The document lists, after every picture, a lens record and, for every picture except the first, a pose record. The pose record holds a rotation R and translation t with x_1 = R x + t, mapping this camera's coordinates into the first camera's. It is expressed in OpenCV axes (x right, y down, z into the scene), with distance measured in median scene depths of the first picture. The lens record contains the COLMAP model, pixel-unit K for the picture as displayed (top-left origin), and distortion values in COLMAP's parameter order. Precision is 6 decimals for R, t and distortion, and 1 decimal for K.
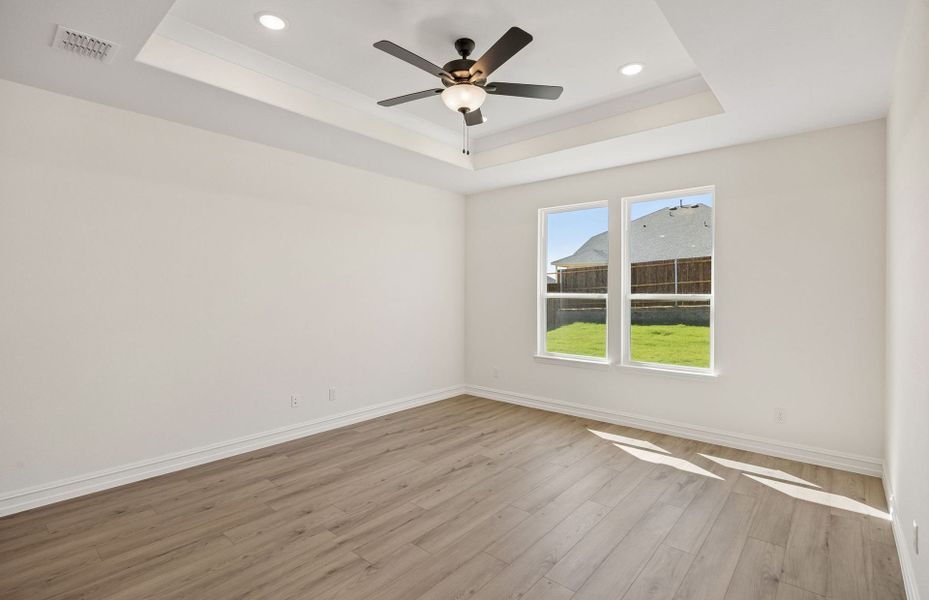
lens RADIAL K [[429.8, 0, 465.0], [0, 429.8, 297.4], [0, 0, 1]] dist [-0.002397, -0.000439]
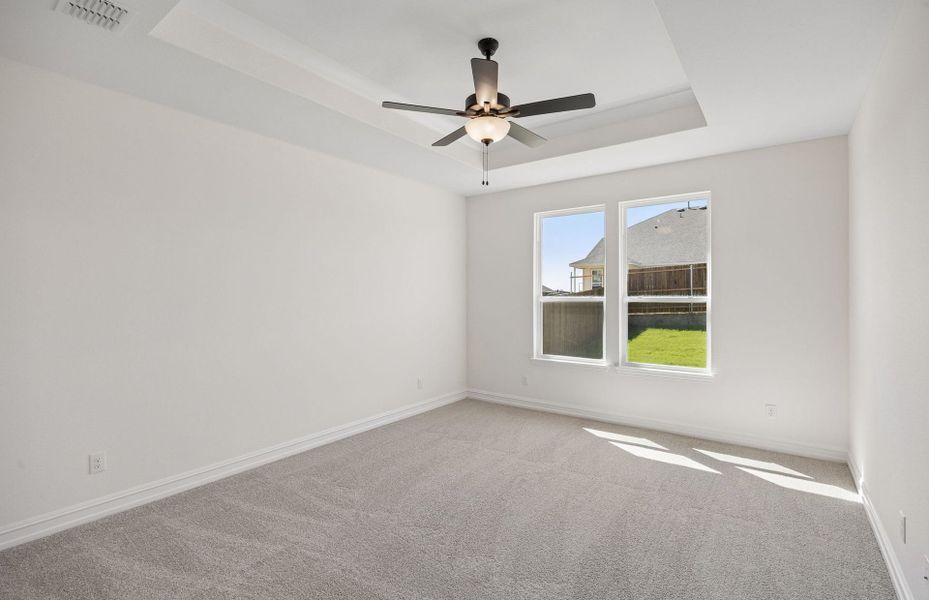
lens RADIAL K [[401.7, 0, 465.3], [0, 401.7, 300.6], [0, 0, 1]] dist [-0.014731, 0.000113]
pose [[0.998484, -0.015376, 0.052858, -0.066675], [0.015794, 0.999847, -0.007498, 0.000068], [-0.052734, 0.008321, 0.998574, 0.061716]]
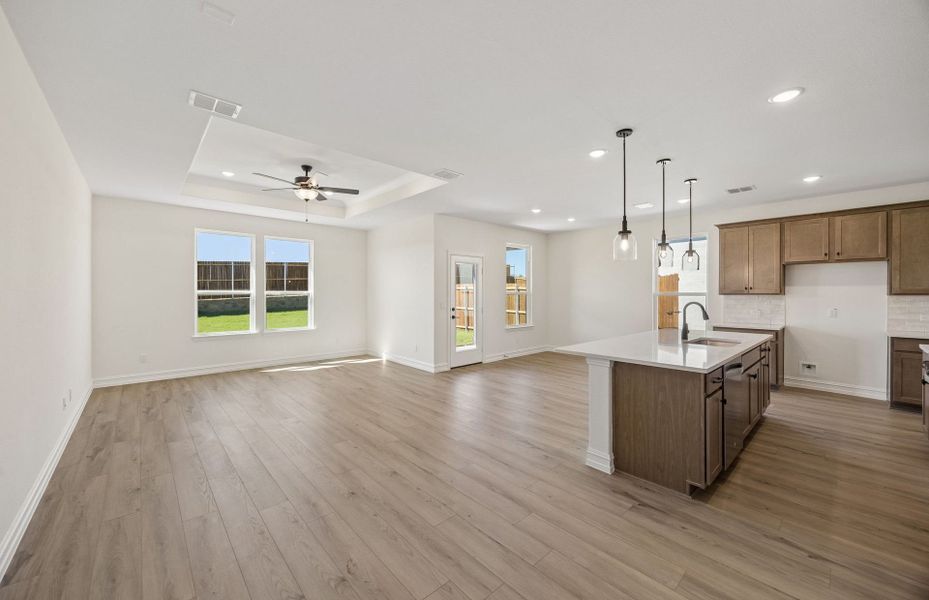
lens RADIAL K [[351.9, 0, 466.2], [0, 351.9, 292.3], [0, 0, 1]] dist [-0.001695, -0.000224]
pose [[0.110098, -0.000868, 0.993920, -1.074799], [0.005926, 0.999982, 0.000217, 0.005565], [-0.993903, 0.005866, 0.110101, 0.048193]]
